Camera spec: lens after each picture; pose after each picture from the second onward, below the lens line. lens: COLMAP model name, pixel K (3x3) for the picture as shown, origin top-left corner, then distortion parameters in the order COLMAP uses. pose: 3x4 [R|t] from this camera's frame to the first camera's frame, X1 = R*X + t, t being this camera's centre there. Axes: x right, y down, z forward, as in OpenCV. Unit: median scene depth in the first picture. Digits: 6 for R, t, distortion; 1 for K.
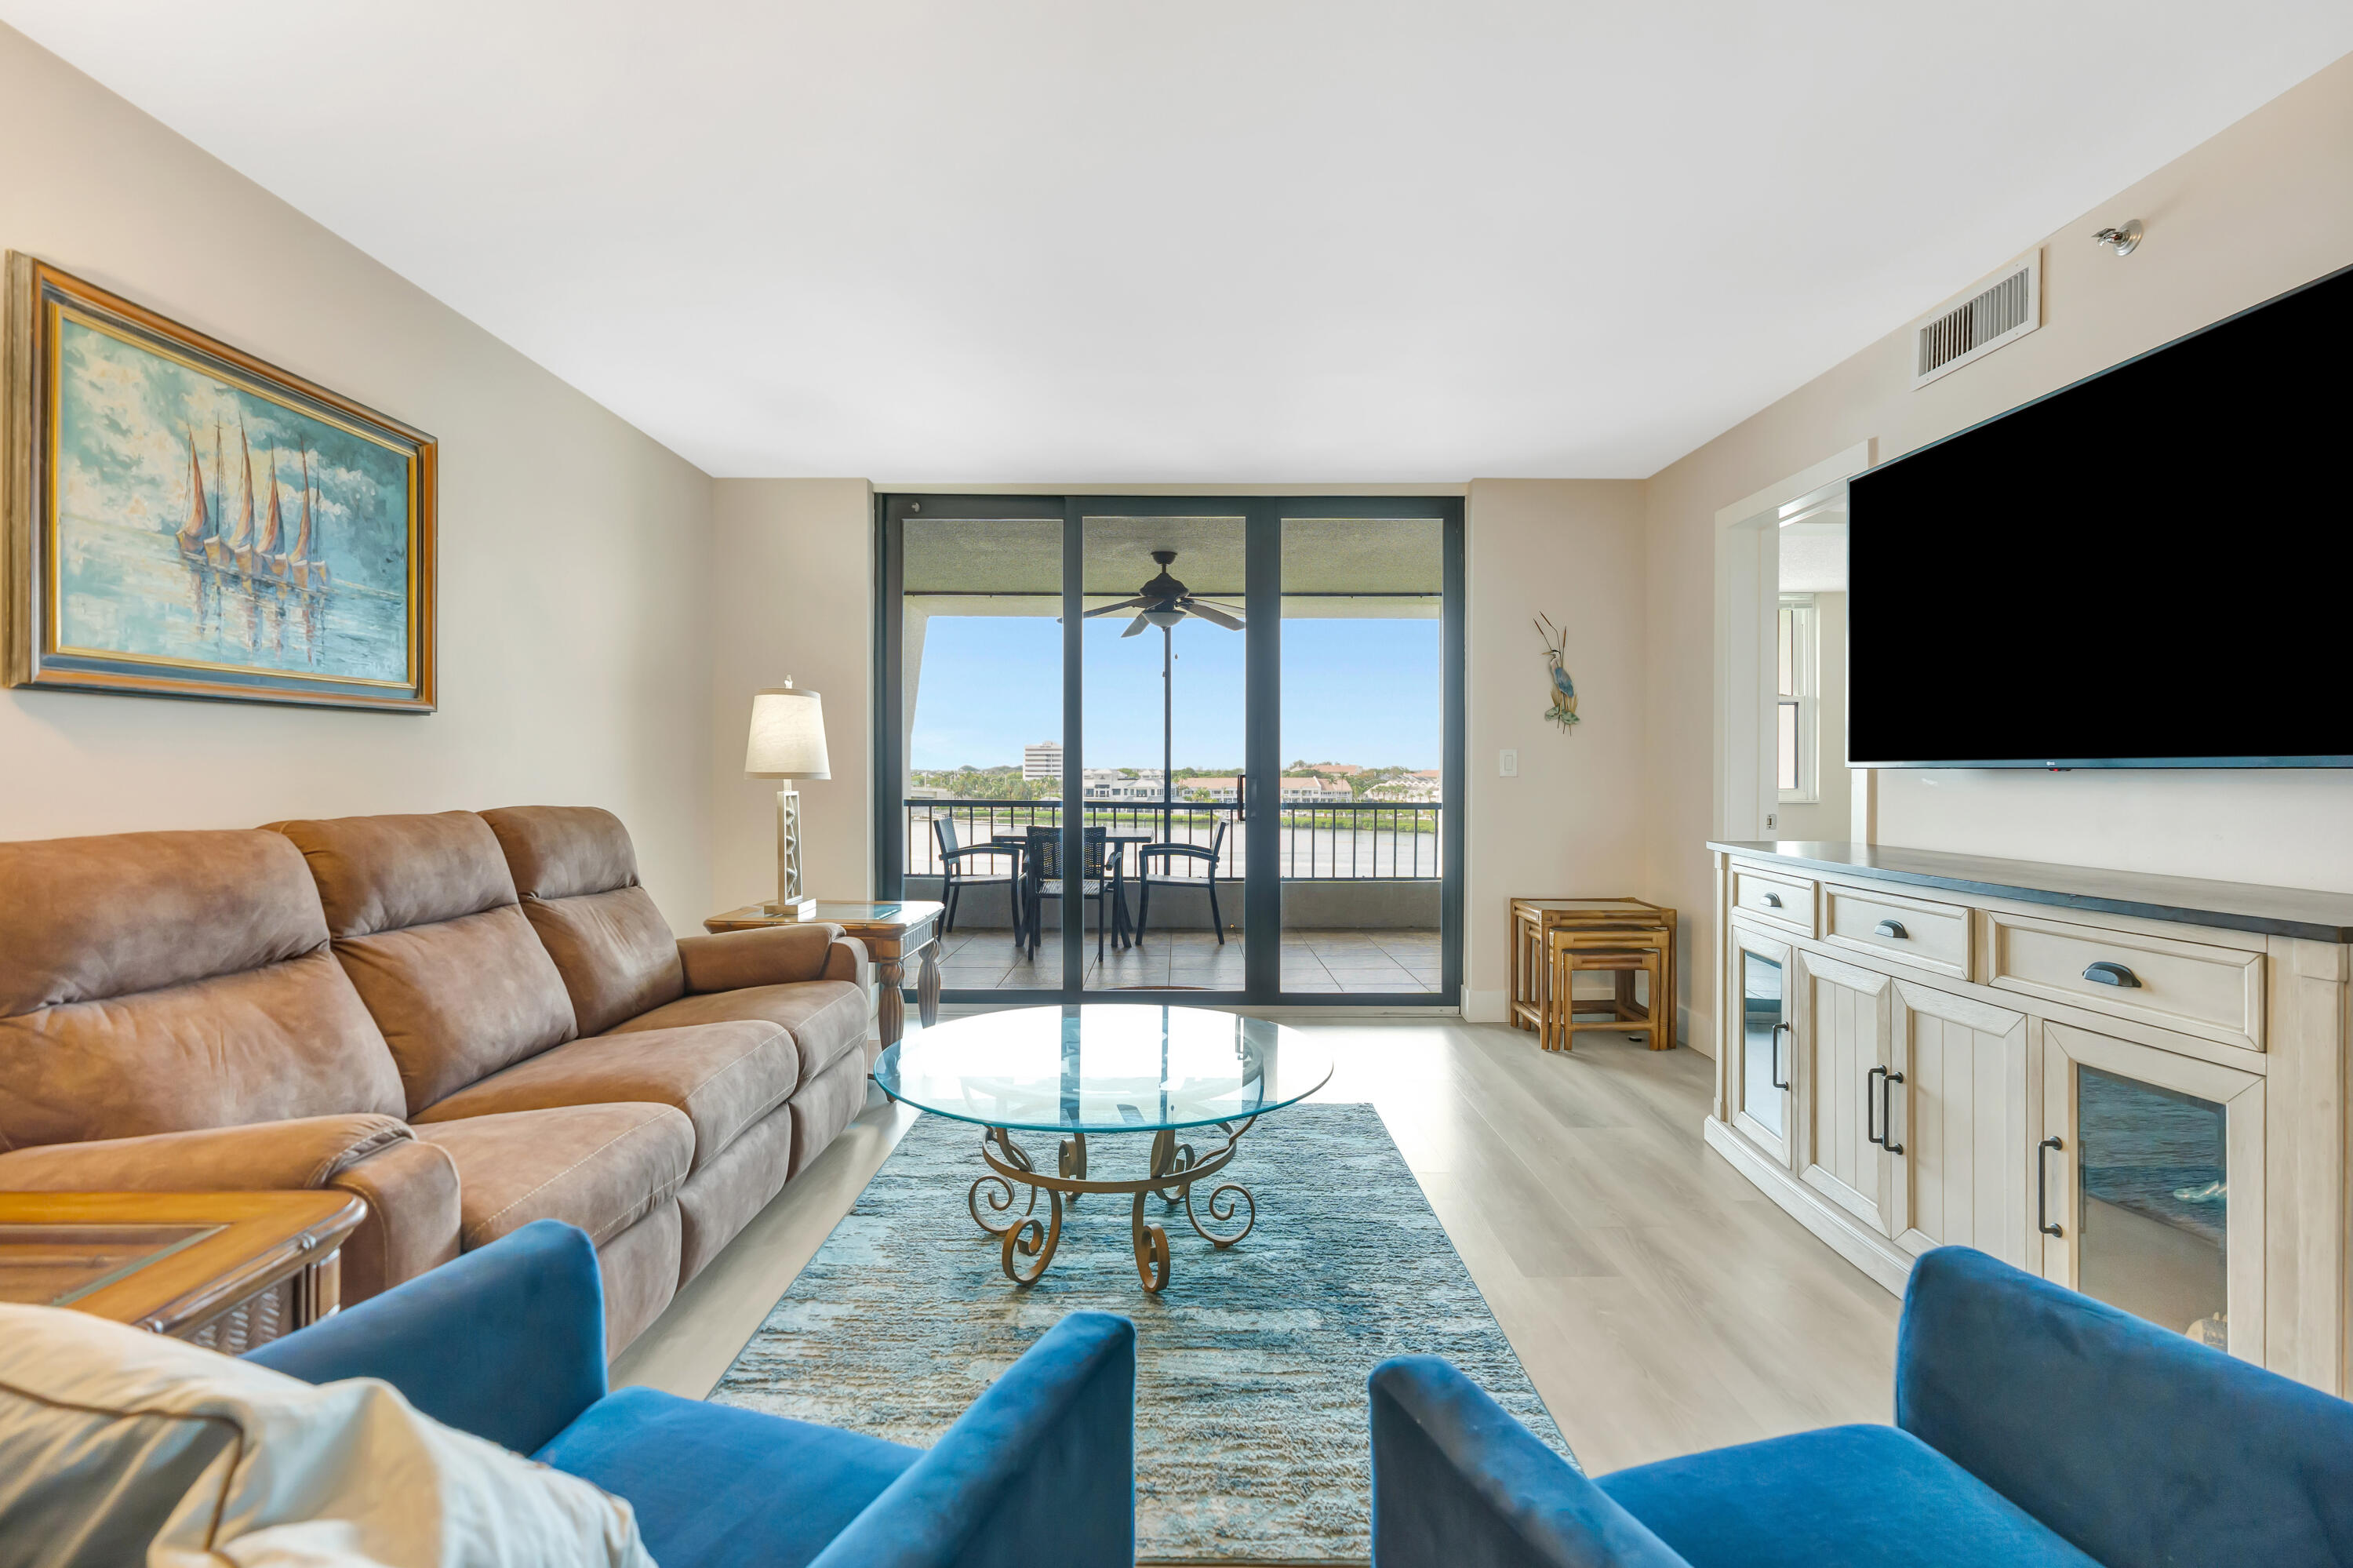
lens RADIAL K [[1051.9, 0, 1183.5], [0, 1051.9, 783.1], [0, 0, 1]] dist [-0.005066, -0.000004]
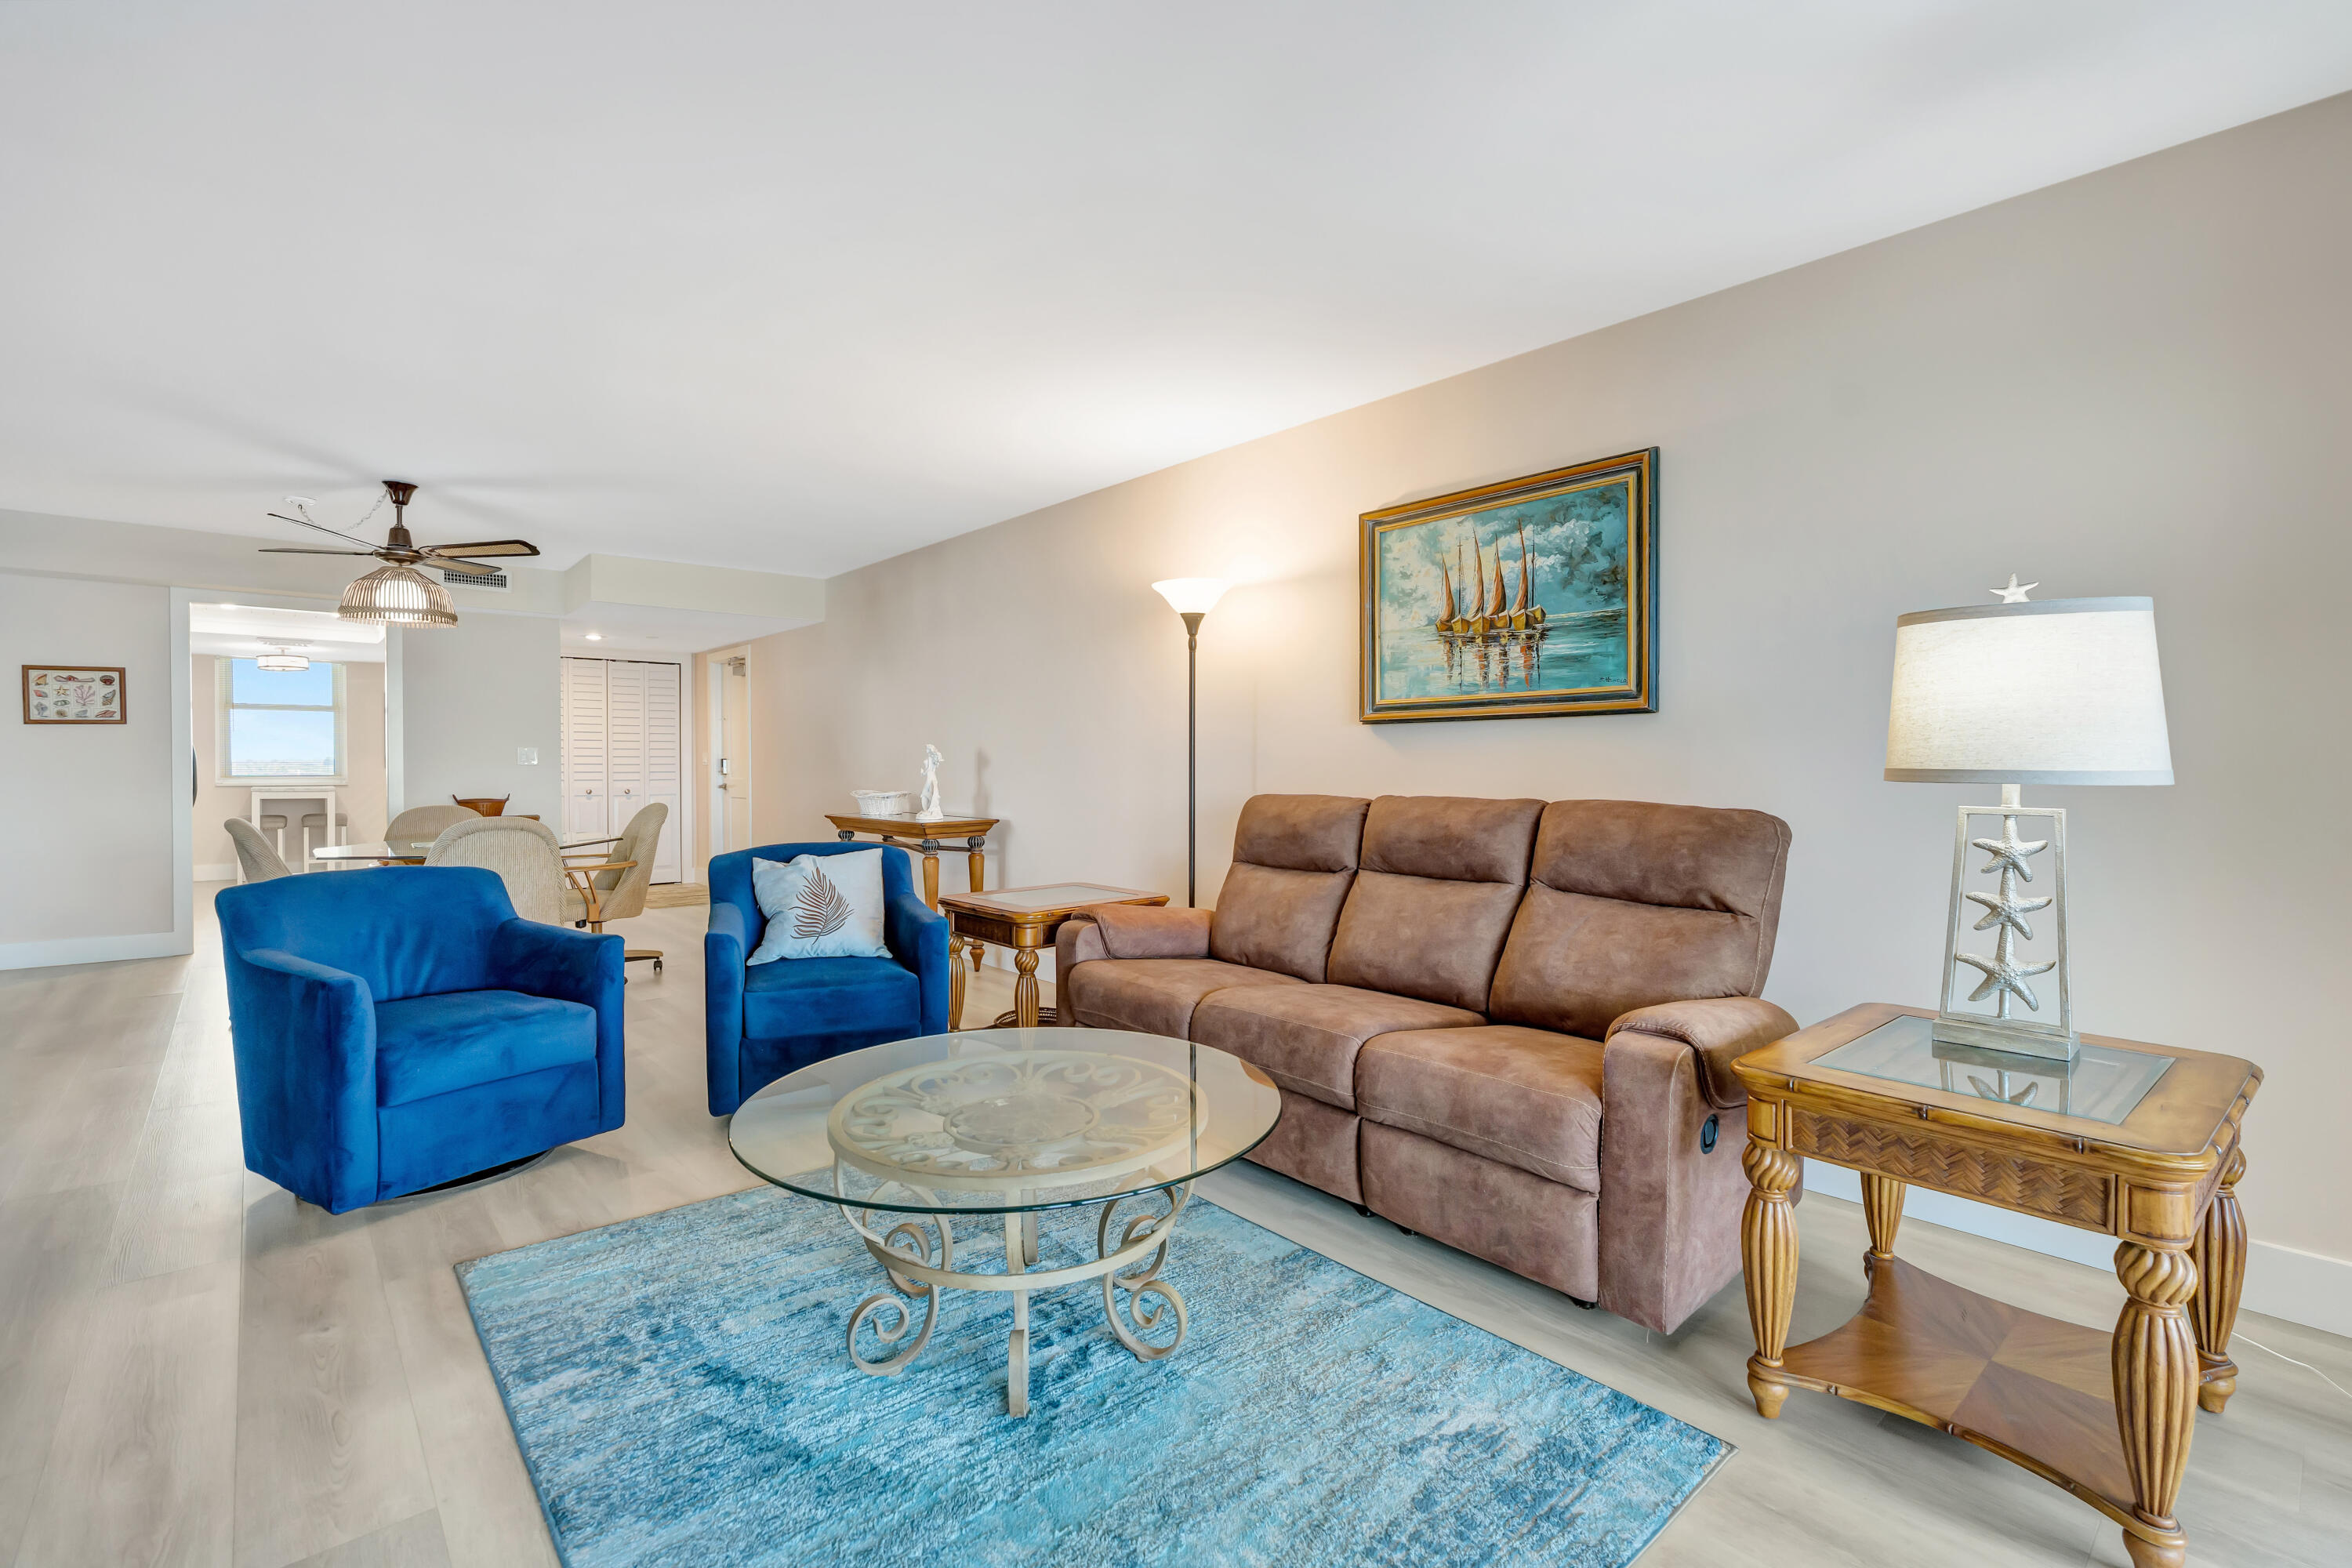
lens RADIAL K [[1051.4, 0, 1165.3], [0, 1051.4, 775.4], [0, 0, 1]] dist [-0.005066, -0.000004]
pose [[-0.763425, 0.005043, -0.645876, 0.272061], [-0.011172, 0.999717, 0.021010, -0.014763], [0.645799, 0.023255, -0.763153, 1.204740]]
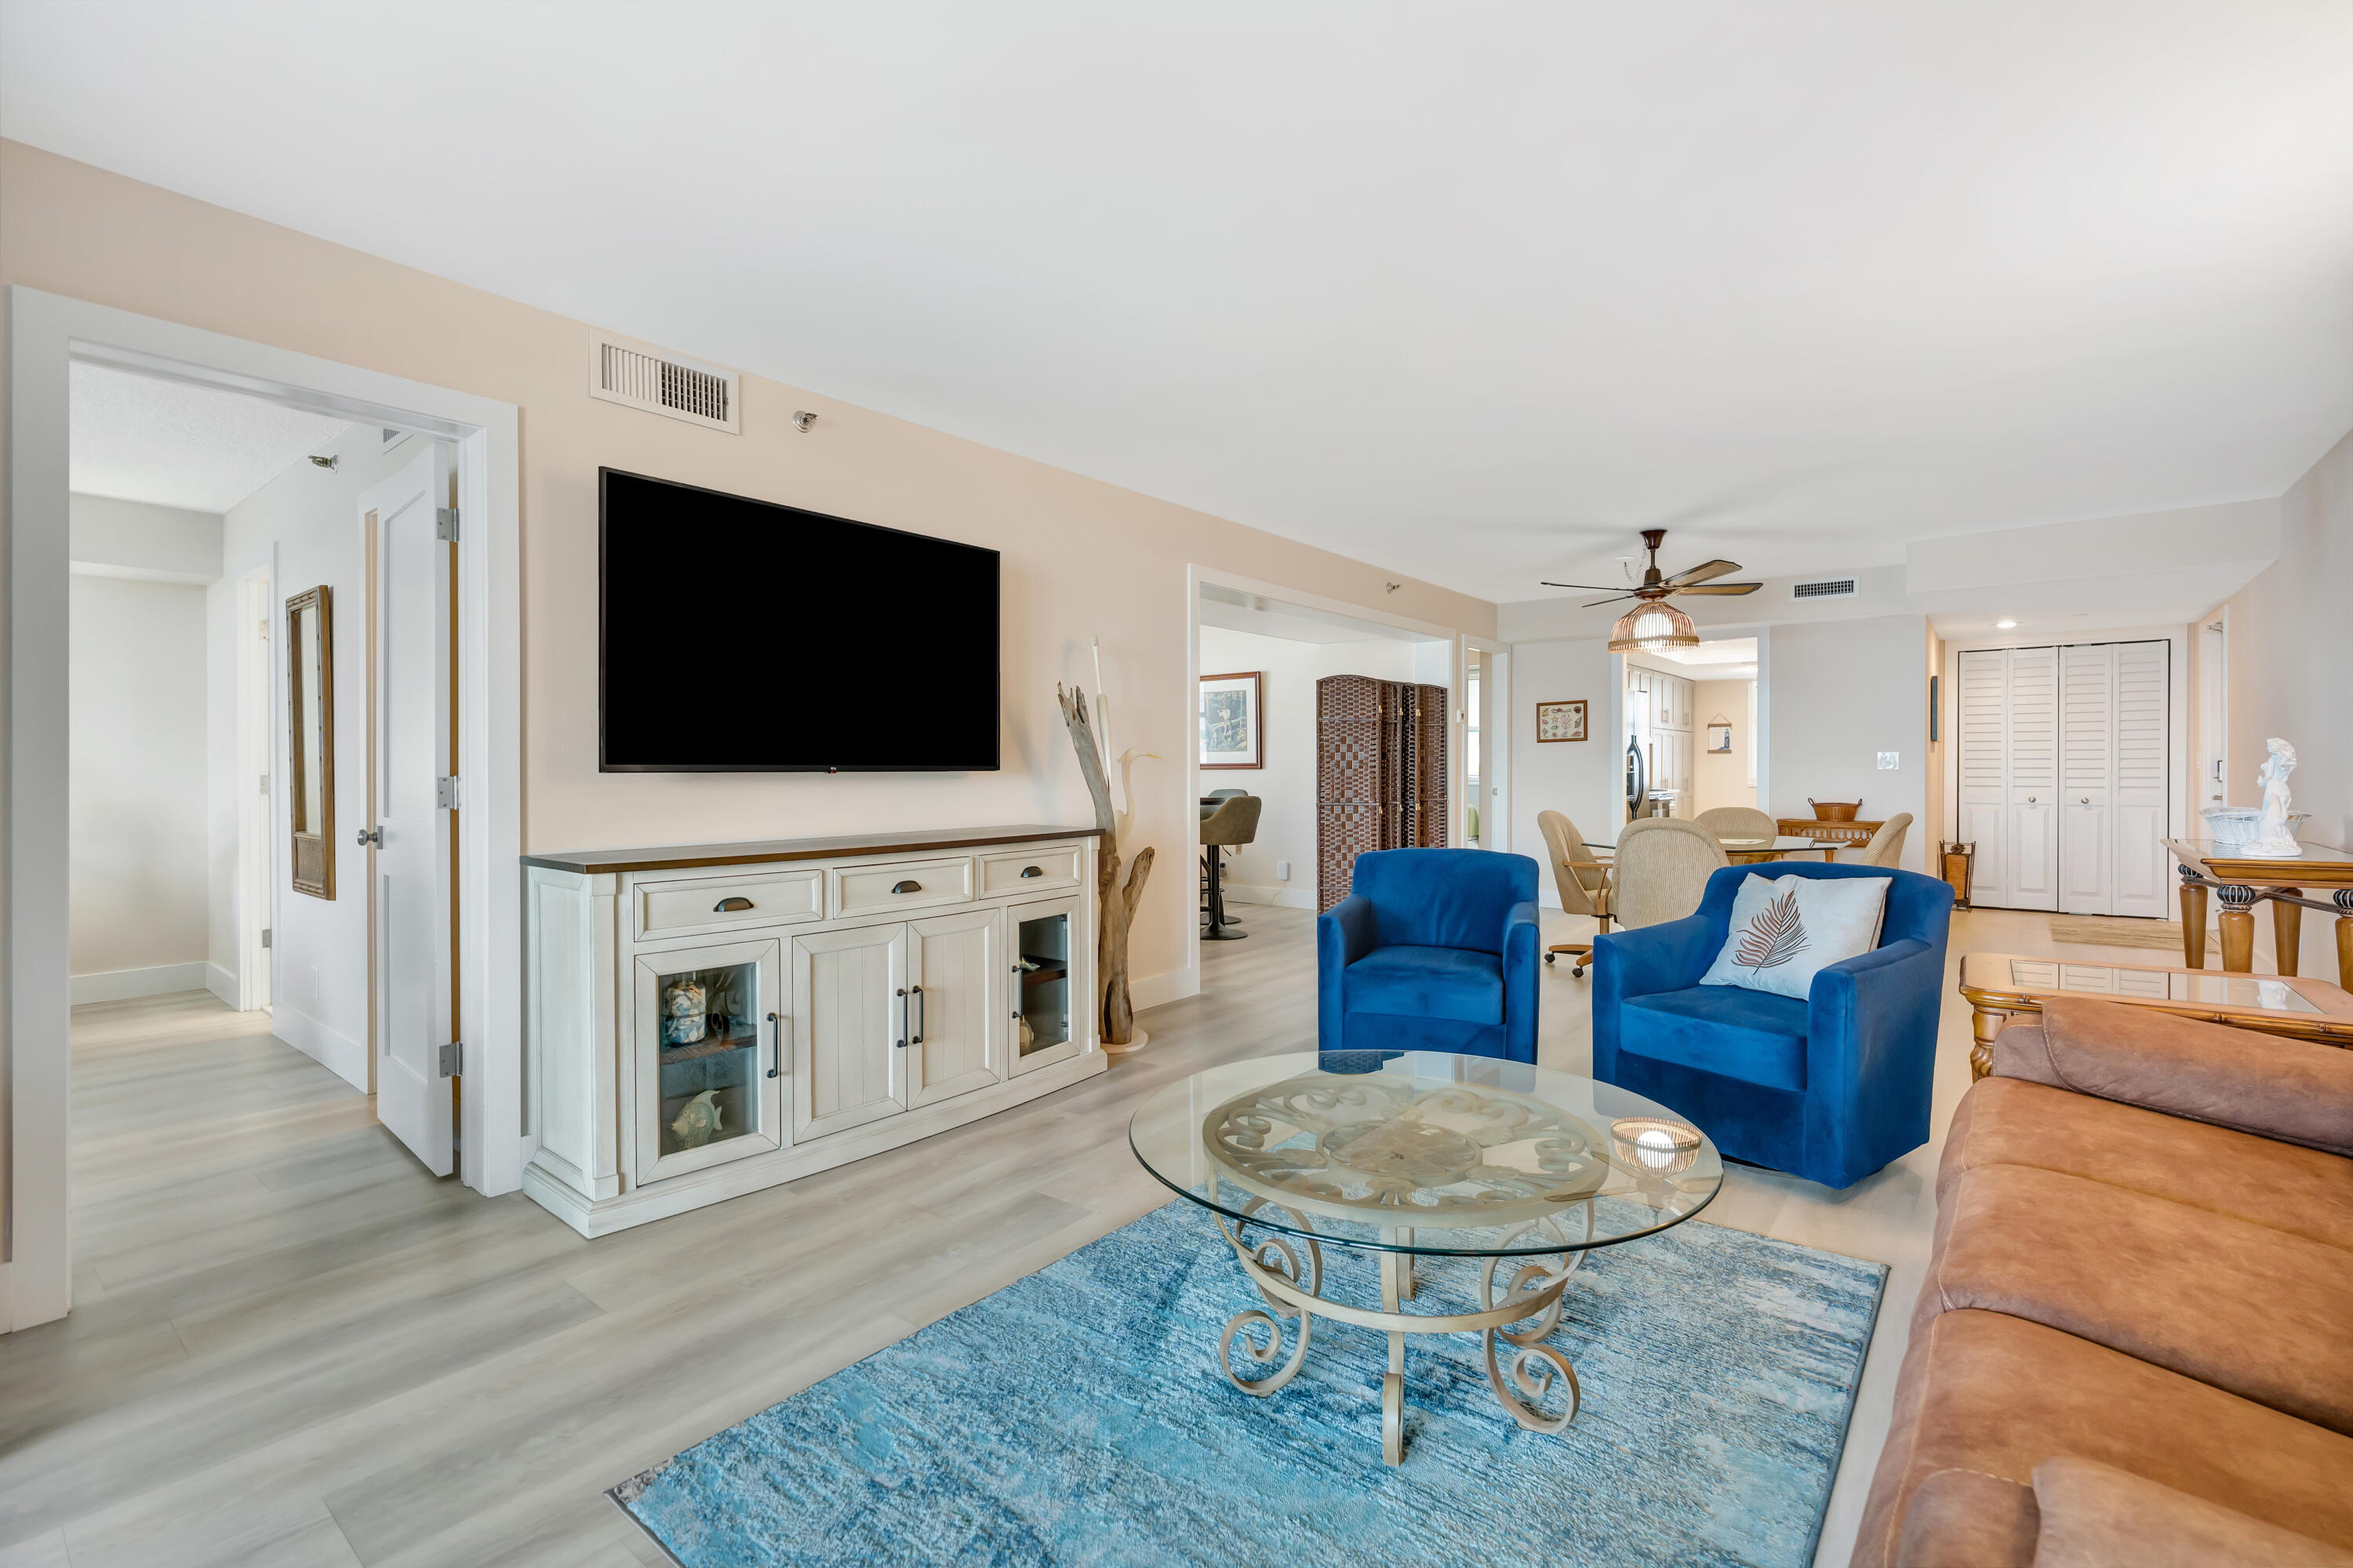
lens RADIAL K [[1051.9, 0, 1191.5], [0, 1051.9, 771.5], [0, 0, 1]] dist [-0.005066, -0.000004]
pose [[-0.776512, -0.000478, 0.630103, -0.314398], [0.011404, 0.999825, 0.014812, -0.019271], [-0.630000, 0.018688, -0.776370, 1.209413]]
